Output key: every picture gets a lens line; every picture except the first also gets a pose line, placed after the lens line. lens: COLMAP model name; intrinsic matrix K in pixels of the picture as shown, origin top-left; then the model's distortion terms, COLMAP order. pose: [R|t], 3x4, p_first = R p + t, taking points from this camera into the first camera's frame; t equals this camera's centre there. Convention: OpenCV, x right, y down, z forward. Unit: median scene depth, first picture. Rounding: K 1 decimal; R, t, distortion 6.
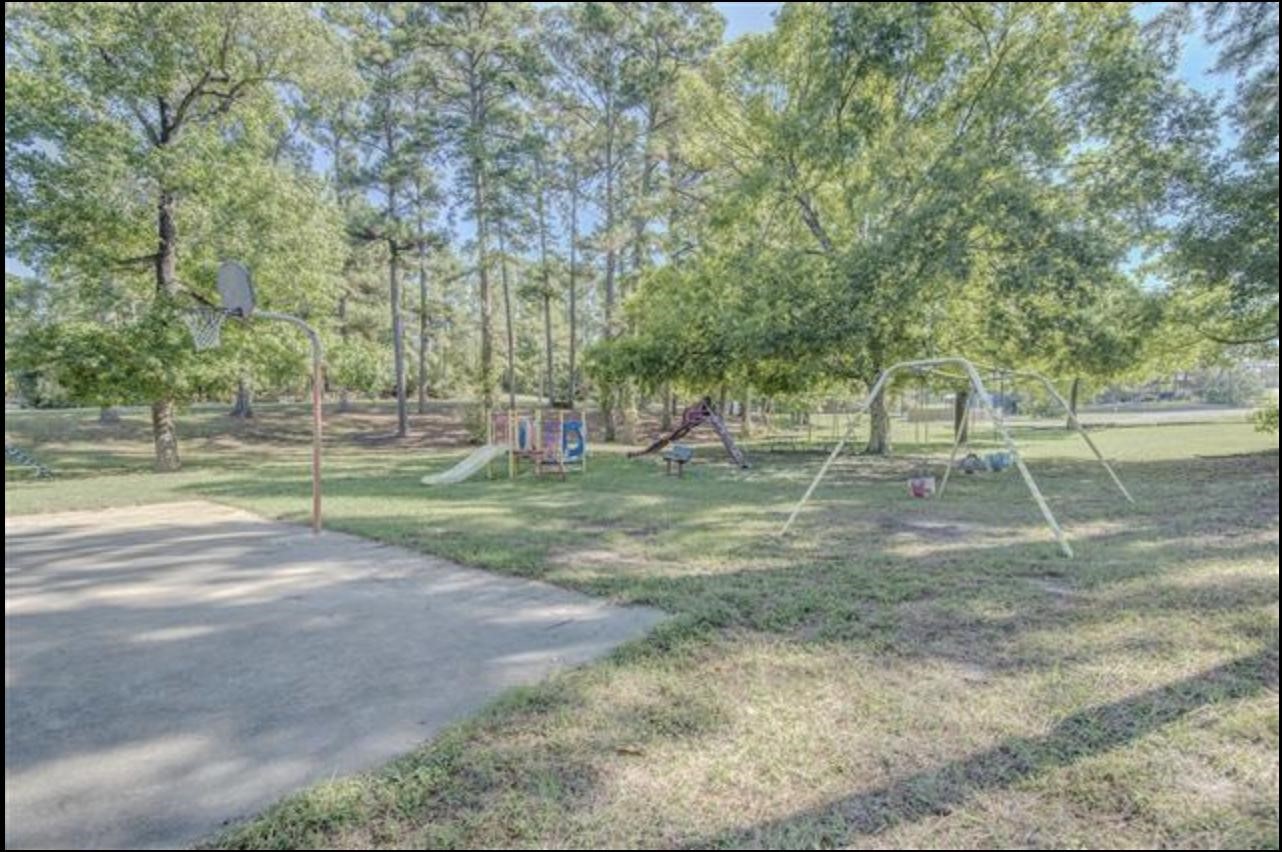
lens RADIAL K [[566.8, 0, 641.0], [0, 566.8, 426.0], [0, 0, 1]] dist [-0.002209, -0.000431]
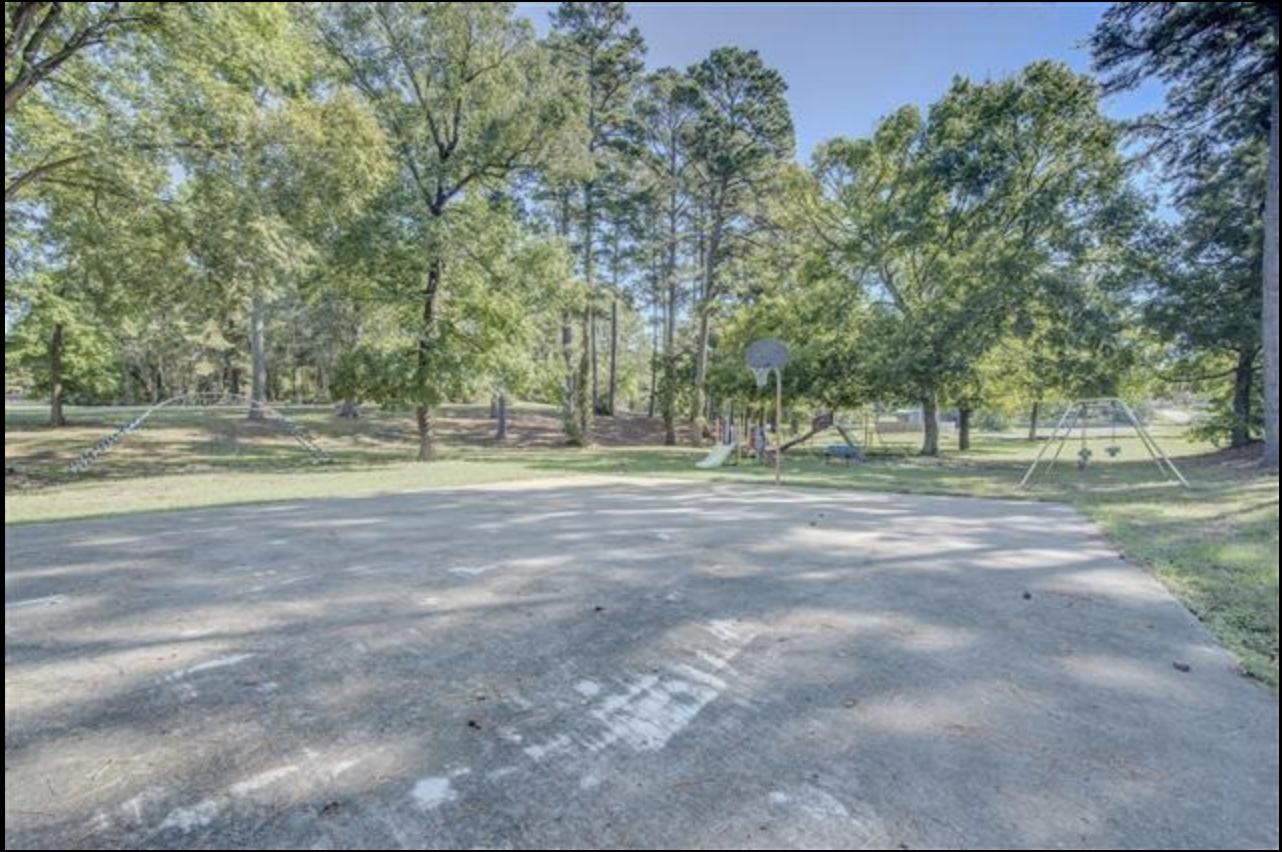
lens RADIAL K [[566.8, 0, 641.0], [0, 566.8, 426.0], [0, 0, 1]] dist [-0.002209, -0.000431]
pose [[0.994463, 0.017779, 0.103576, -0.506280], [-0.016274, 0.999750, -0.015355, 0.014960], [-0.103823, 0.013585, 0.994503, -0.327598]]
